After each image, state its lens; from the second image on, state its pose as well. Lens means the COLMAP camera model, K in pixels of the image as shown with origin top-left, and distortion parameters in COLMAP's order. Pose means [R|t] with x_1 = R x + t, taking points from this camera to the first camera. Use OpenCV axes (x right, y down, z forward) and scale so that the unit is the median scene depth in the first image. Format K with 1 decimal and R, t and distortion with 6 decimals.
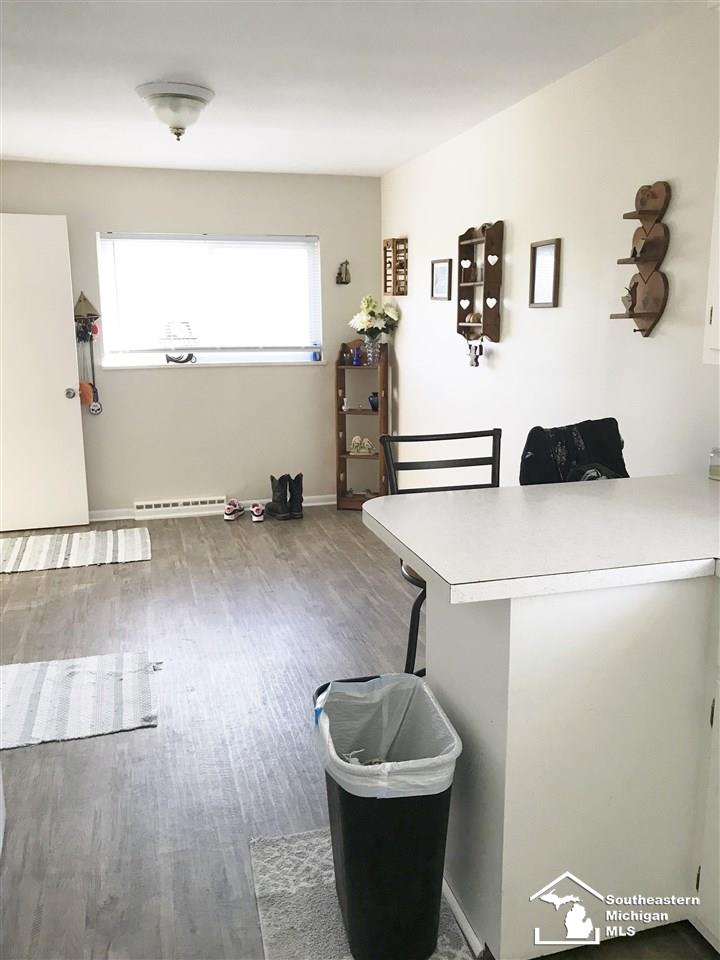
lens RADIAL K [[796.4, 0, 361.7], [0, 796.4, 479.9], [0, 0, 1]] dist [0.011197, -0.008487]
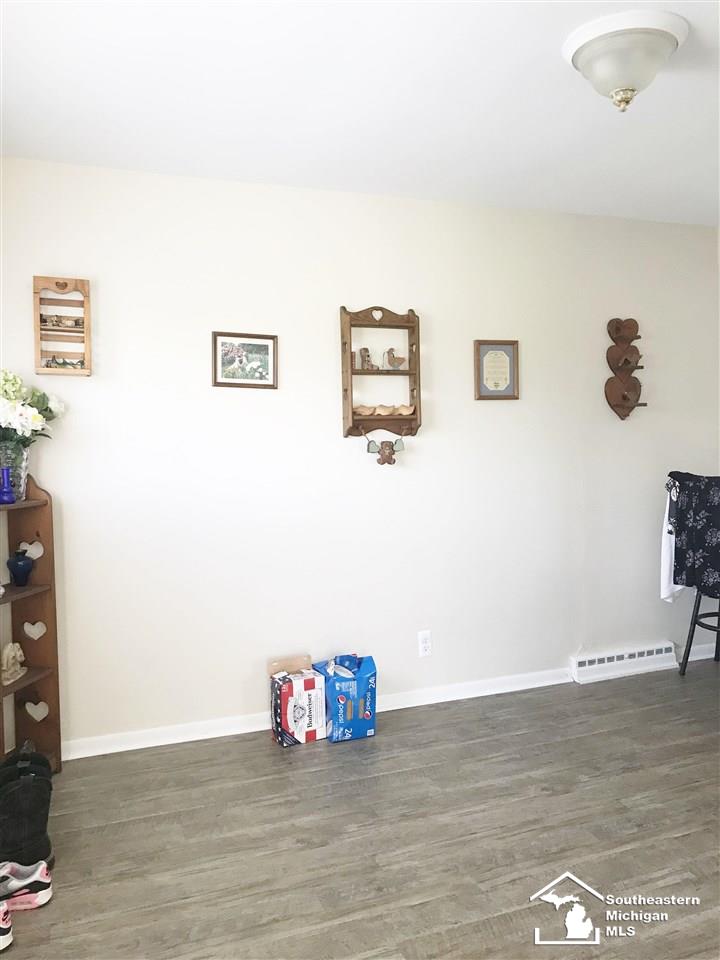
lens RADIAL K [[796.4, 0, 365.2], [0, 796.4, 479.2], [0, 0, 1]] dist [0.011197, -0.008487]
pose [[-0.108113, -0.037763, 0.993421, -0.643463], [0.228162, 0.971662, 0.061767, -0.167907], [-0.967602, 0.233339, -0.096433, 1.004036]]
